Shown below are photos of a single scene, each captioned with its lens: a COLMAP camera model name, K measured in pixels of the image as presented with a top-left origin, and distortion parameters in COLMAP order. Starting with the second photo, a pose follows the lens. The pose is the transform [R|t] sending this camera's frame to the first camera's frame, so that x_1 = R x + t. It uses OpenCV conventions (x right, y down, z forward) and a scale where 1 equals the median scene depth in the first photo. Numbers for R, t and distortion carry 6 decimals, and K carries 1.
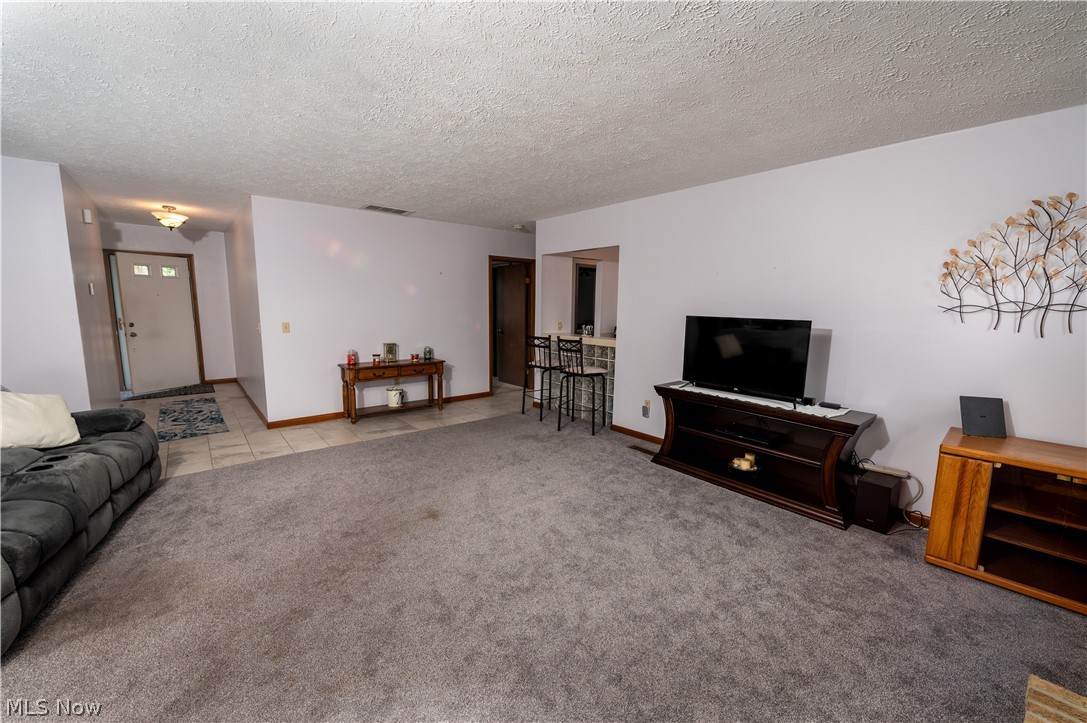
lens RADIAL K [[436.2, 0, 540.6], [0, 436.2, 363.5], [0, 0, 1]] dist [0.000363, -0.000045]
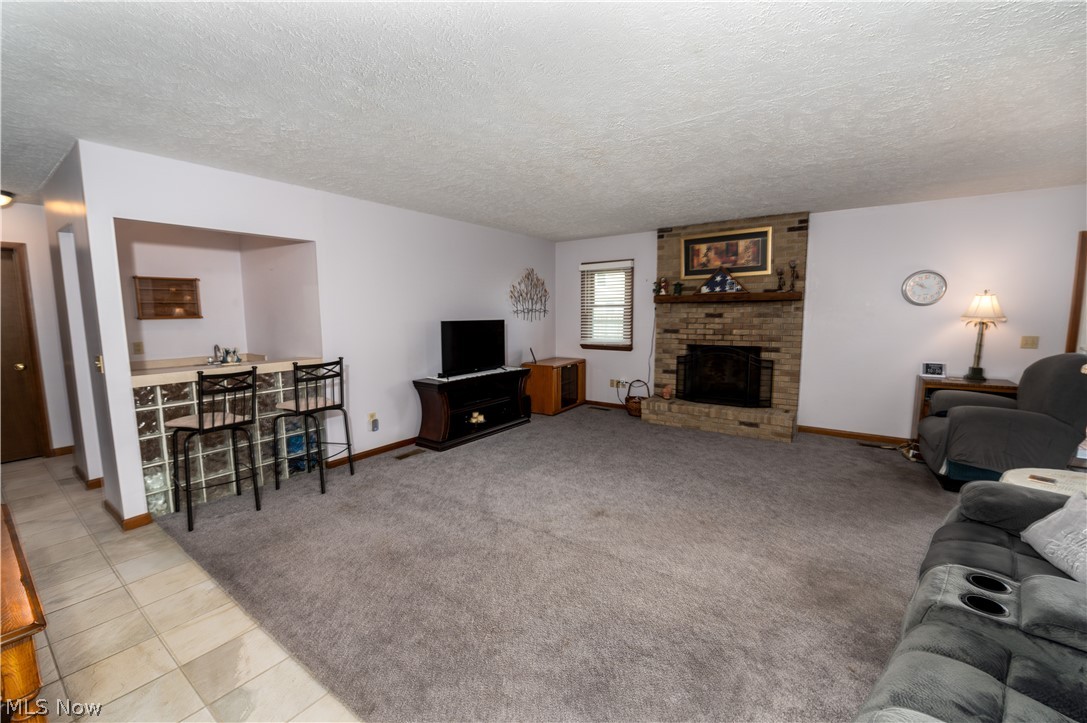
lens RADIAL K [[436.2, 0, 540.6], [0, 436.2, 363.5], [0, 0, 1]] dist [0.000363, -0.000045]
pose [[-0.247898, -0.123422, 0.960892, -0.803284], [0.142483, 0.976421, 0.162176, -0.132918], [-0.958251, 0.177114, -0.224467, 0.898976]]
